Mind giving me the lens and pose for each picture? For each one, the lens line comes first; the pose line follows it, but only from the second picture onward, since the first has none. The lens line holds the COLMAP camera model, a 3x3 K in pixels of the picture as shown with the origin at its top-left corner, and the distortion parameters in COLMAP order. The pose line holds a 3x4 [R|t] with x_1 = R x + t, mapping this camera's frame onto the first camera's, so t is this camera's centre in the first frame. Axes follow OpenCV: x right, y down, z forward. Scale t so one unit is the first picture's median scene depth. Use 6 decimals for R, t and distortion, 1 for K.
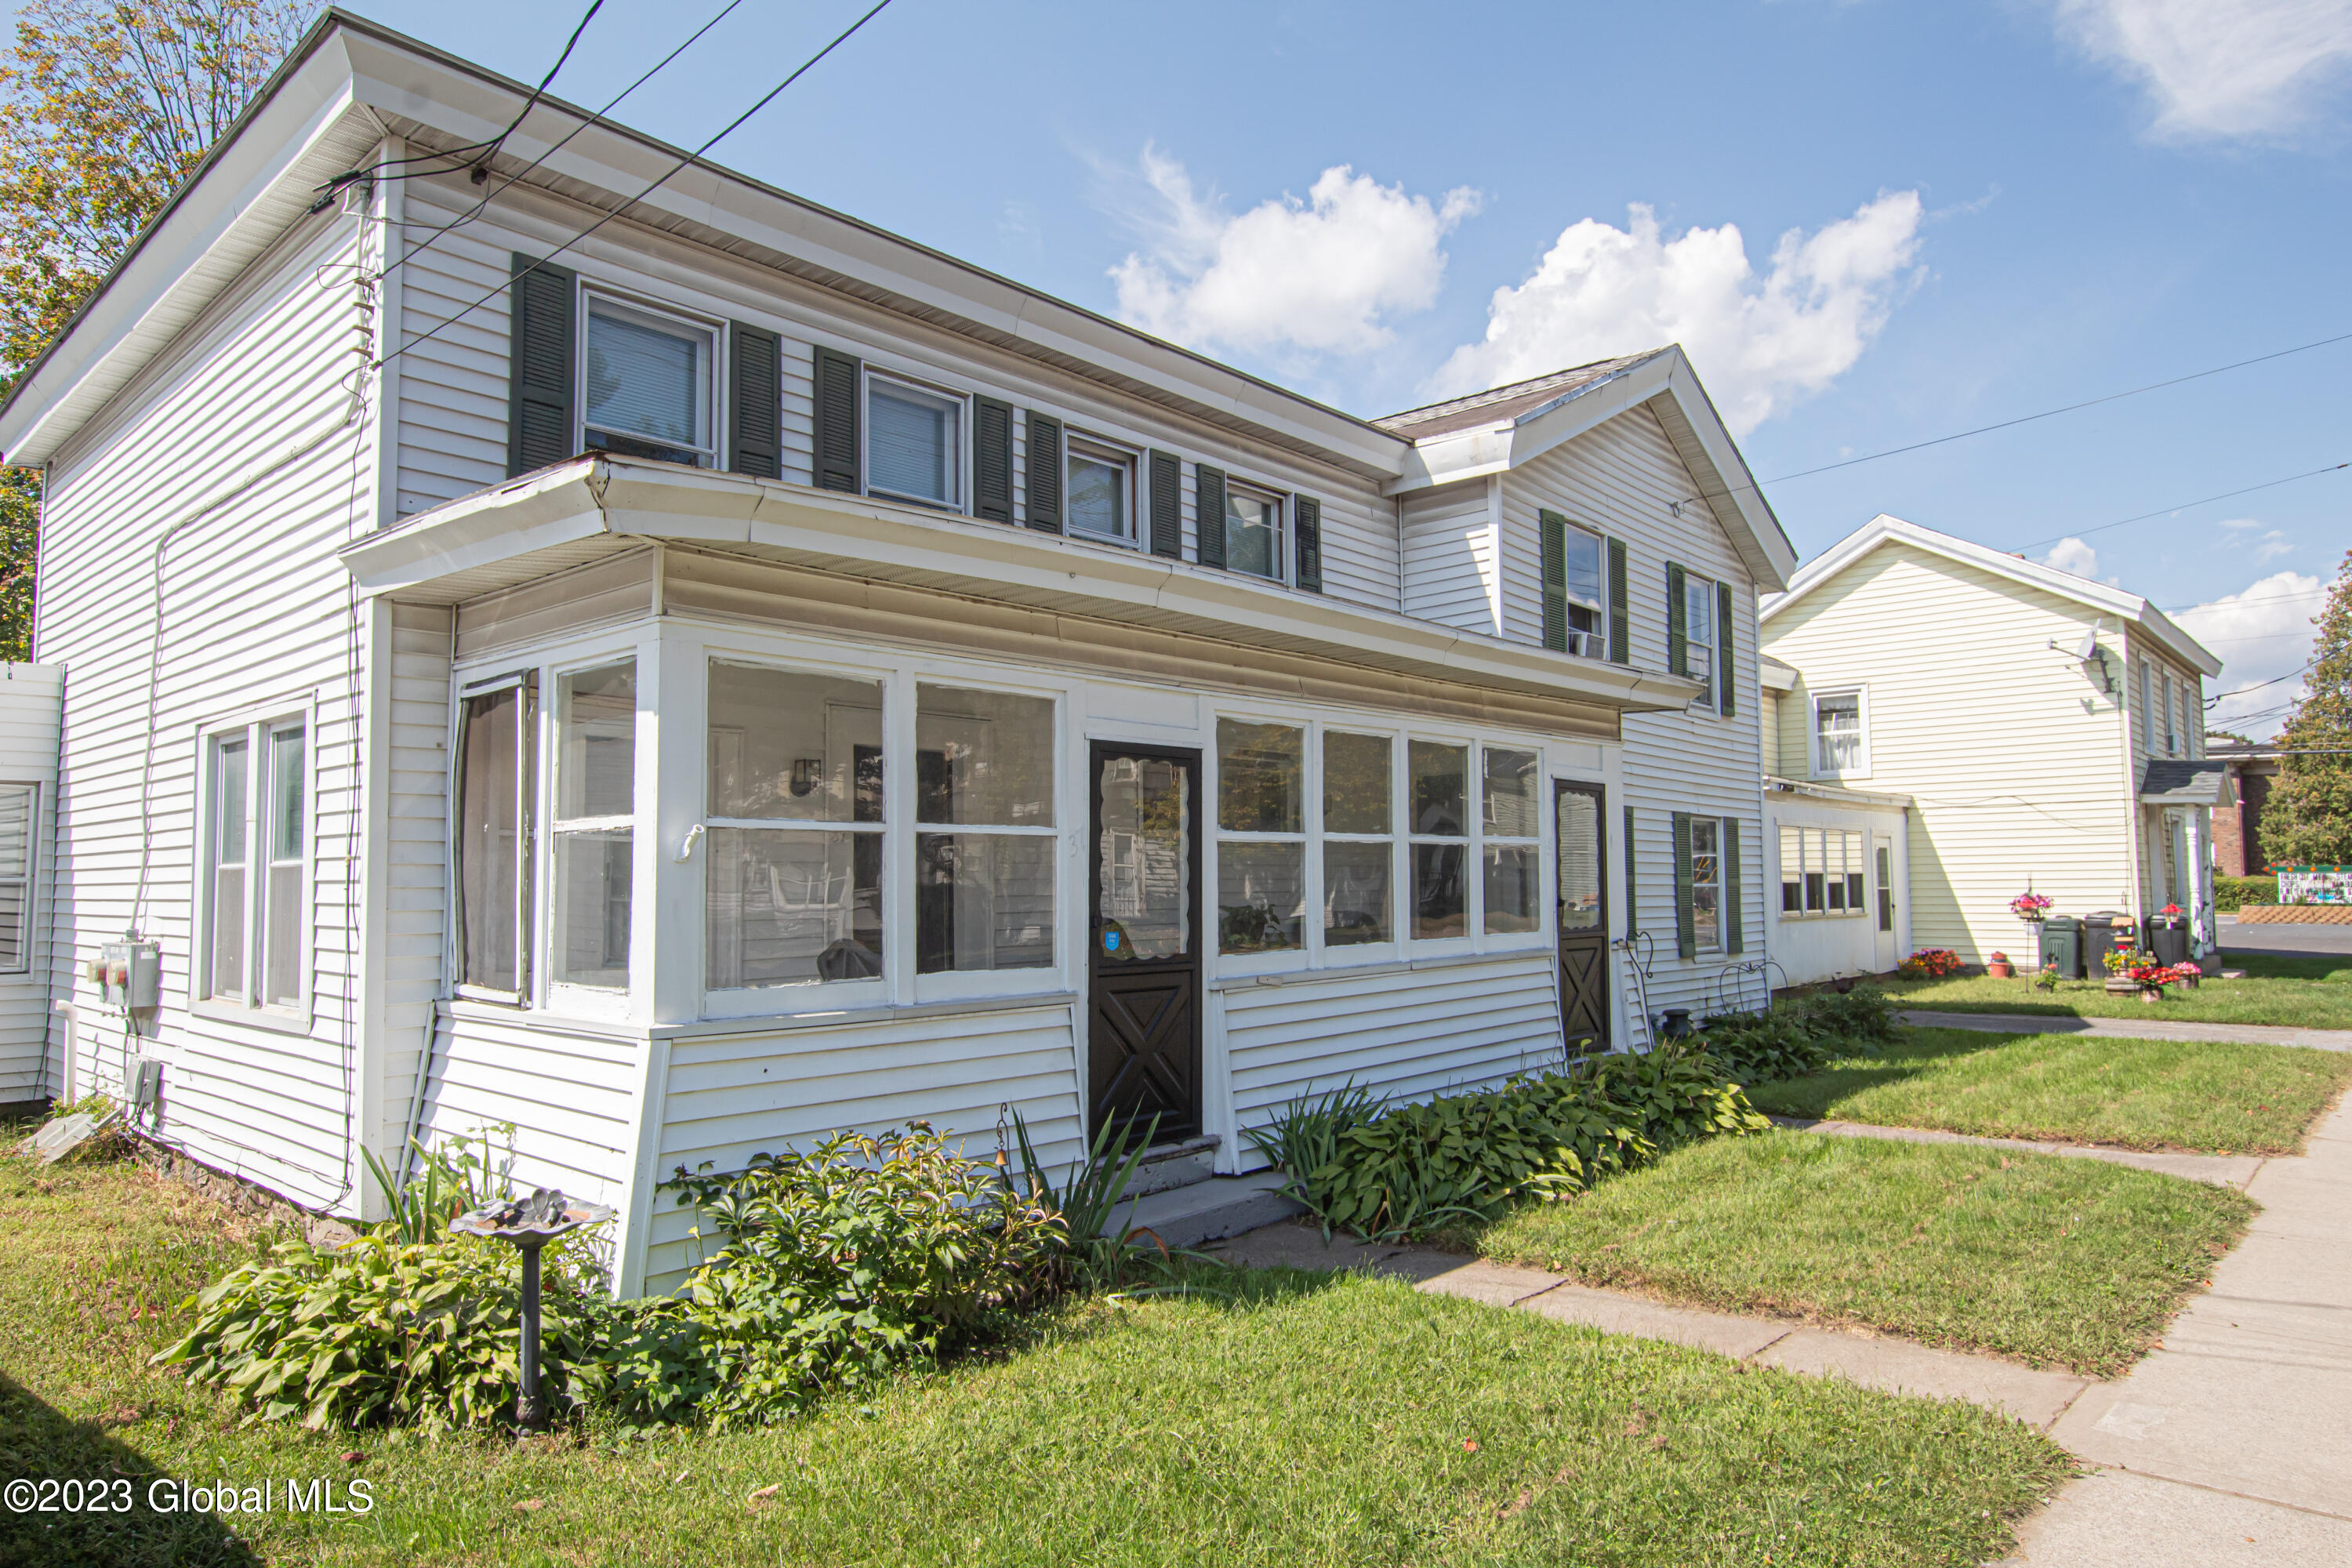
lens RADIAL K [[1464.7, 0, 1186.6], [0, 1464.7, 787.0], [0, 0, 1]] dist [-0.007753, 0.002234]
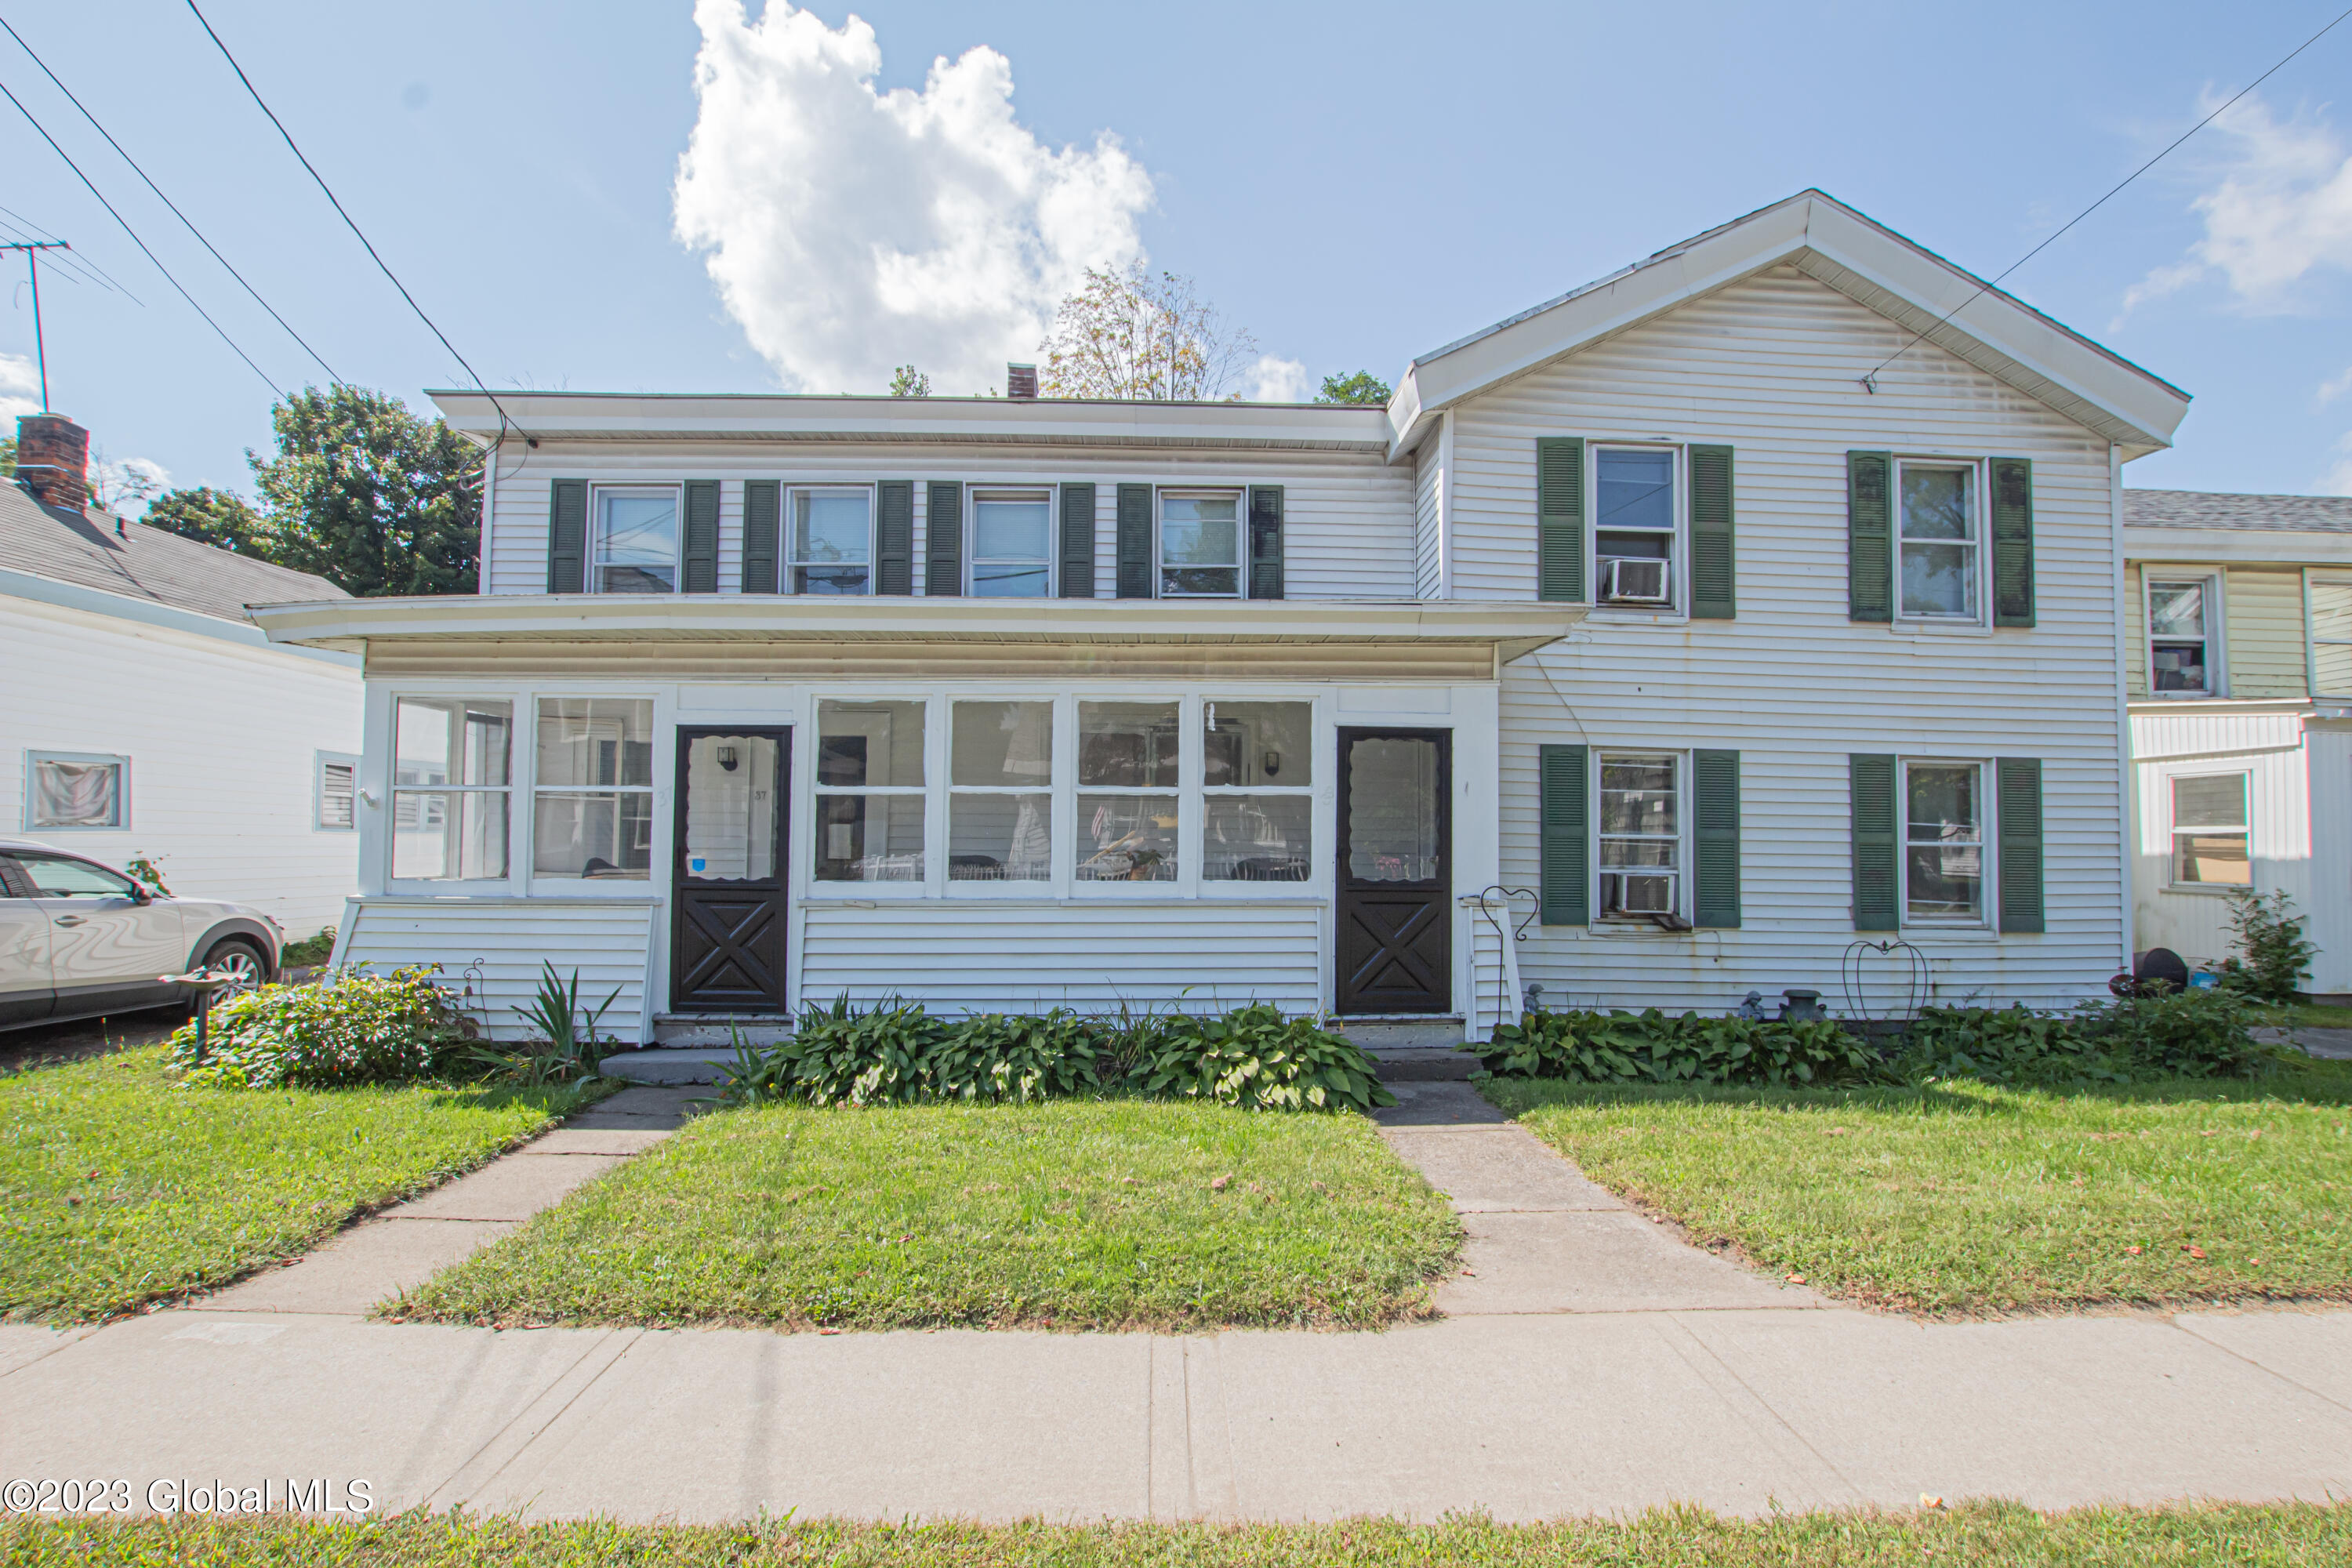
lens RADIAL K [[1087.7, 0, 1168.1], [0, 1087.7, 797.4], [0, 0, 1]] dist [-0.030314, 0.002968]
pose [[0.688272, -0.013194, -0.725333, 0.816308], [0.034832, 0.999282, 0.014876, 0.031378], [0.724616, -0.035503, 0.688238, 0.482349]]
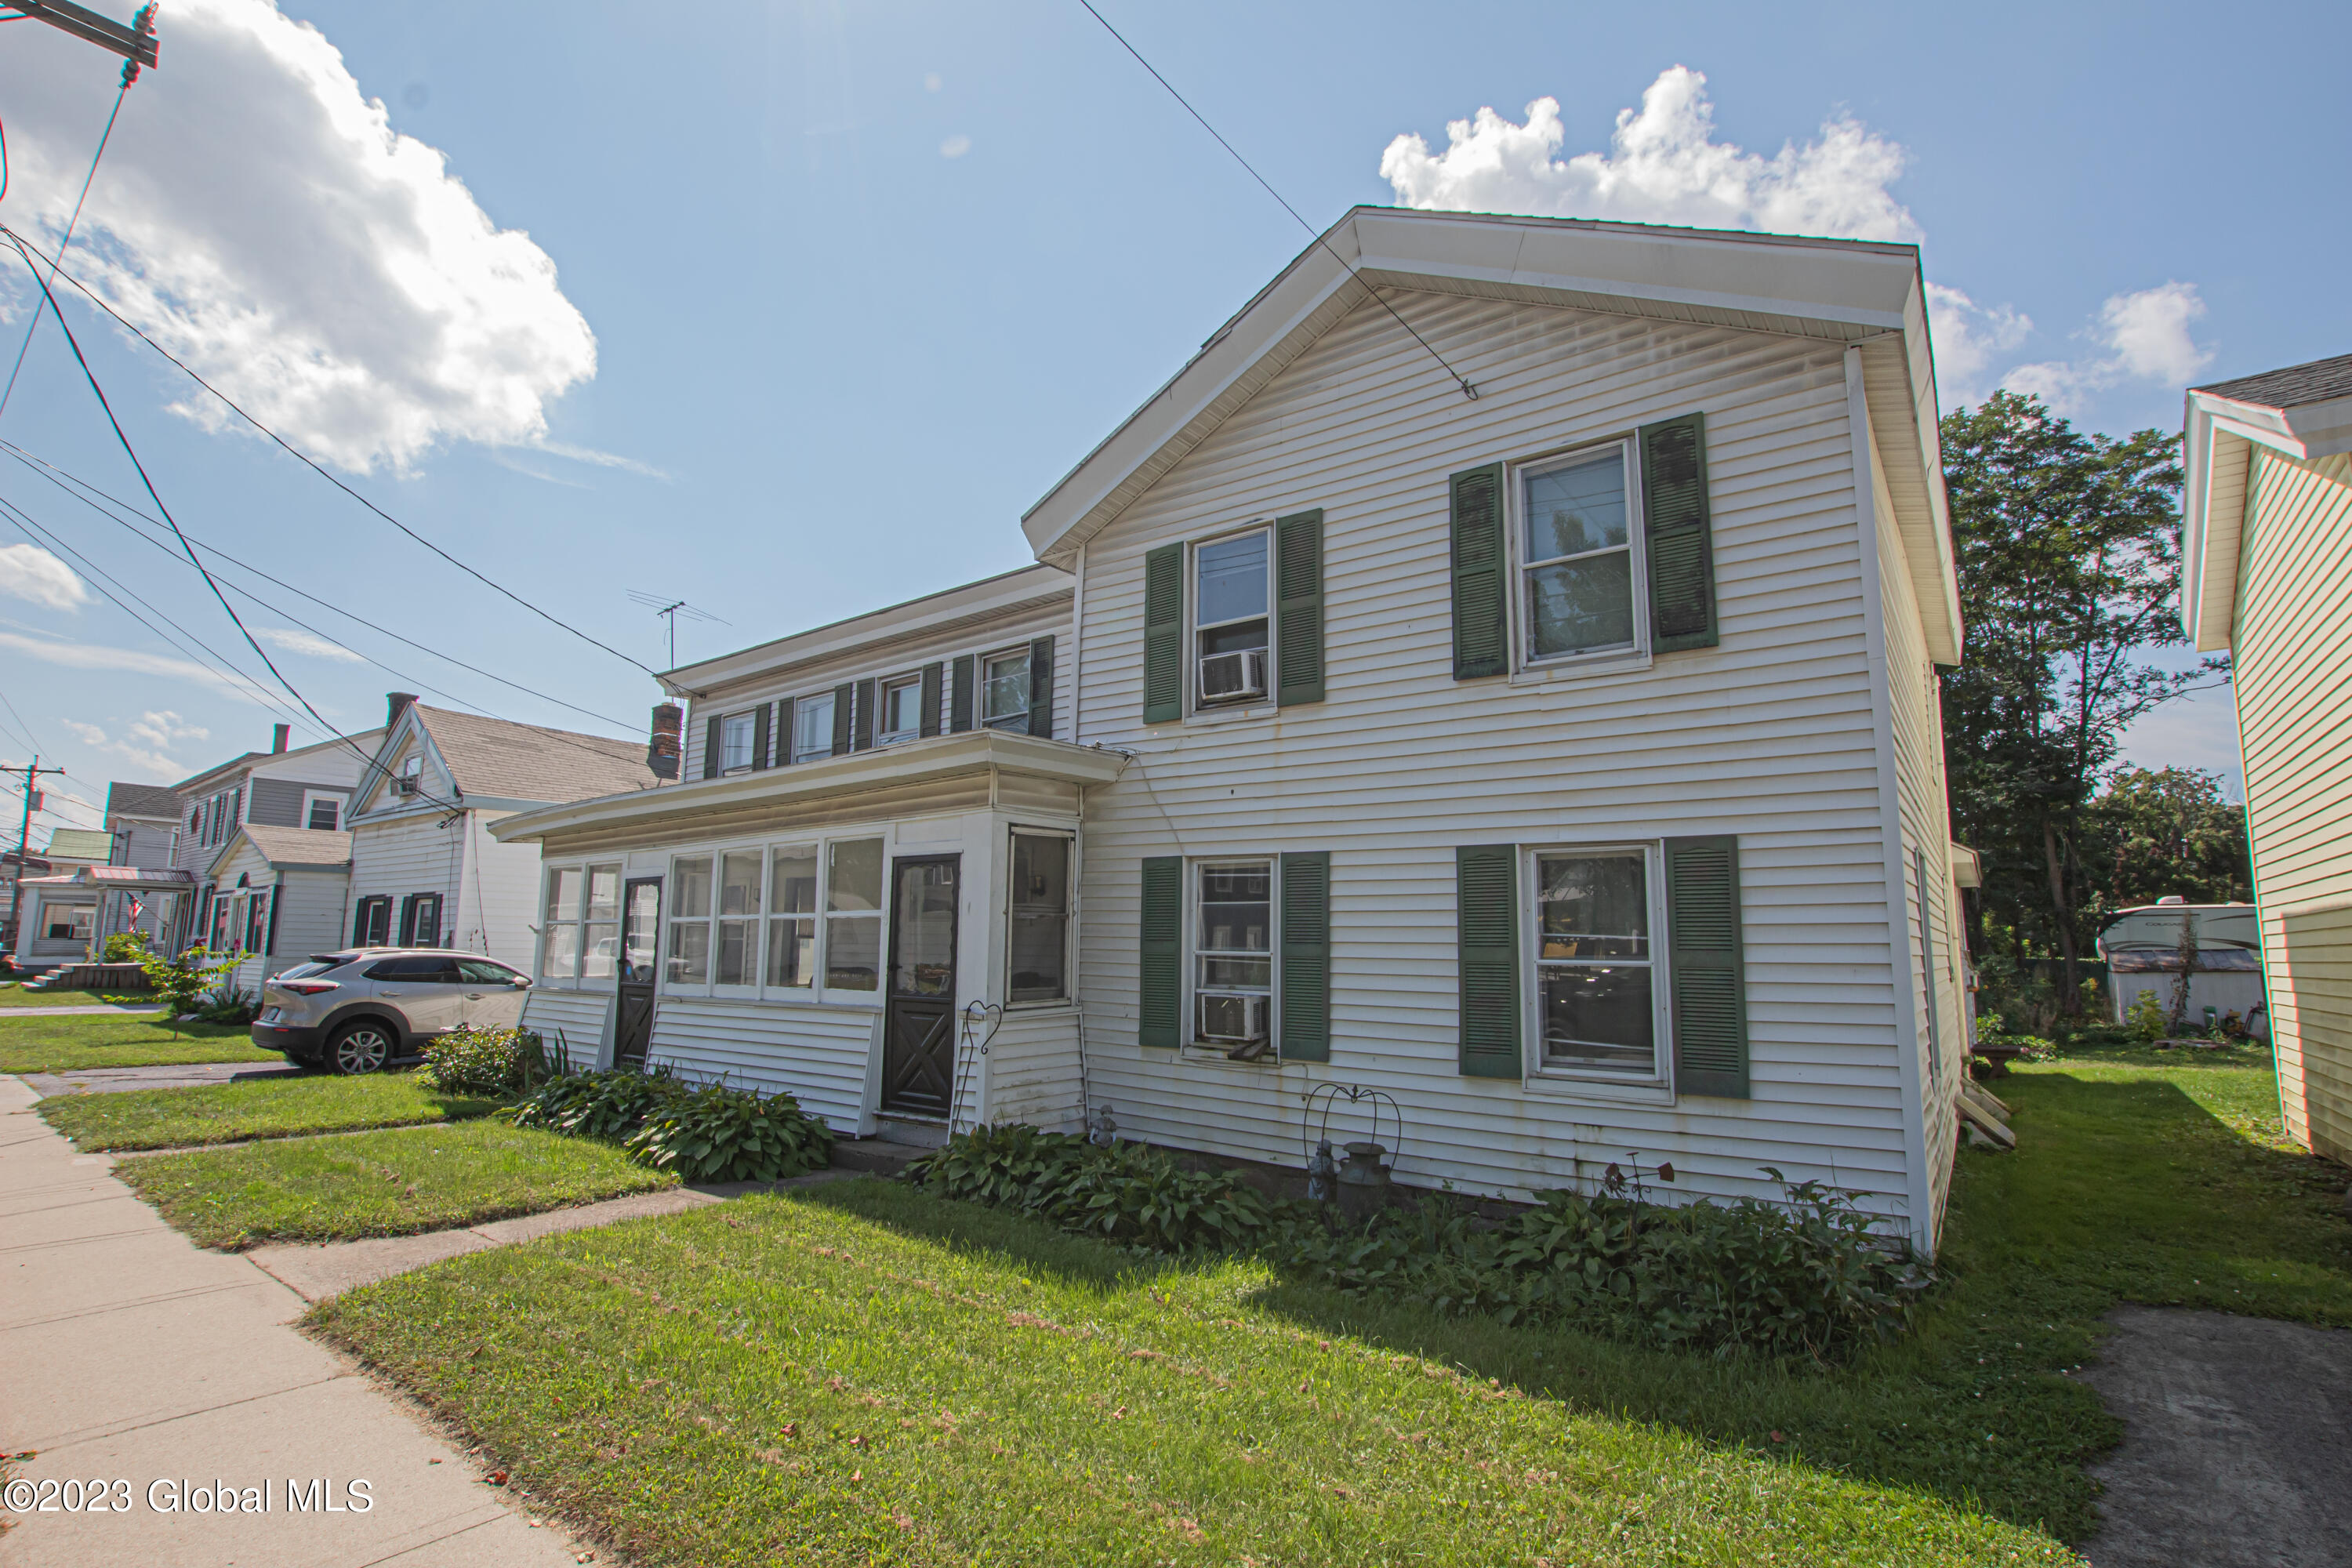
lens RADIAL K [[1087.7, 0, 1179.9], [0, 1087.7, 795.4], [0, 0, 1]] dist [-0.030314, 0.002968]
pose [[0.079104, -0.127932, -0.988623, 1.293096], [0.060669, 0.990510, -0.123322, 0.075130], [0.995019, -0.050223, 0.086115, 1.341298]]
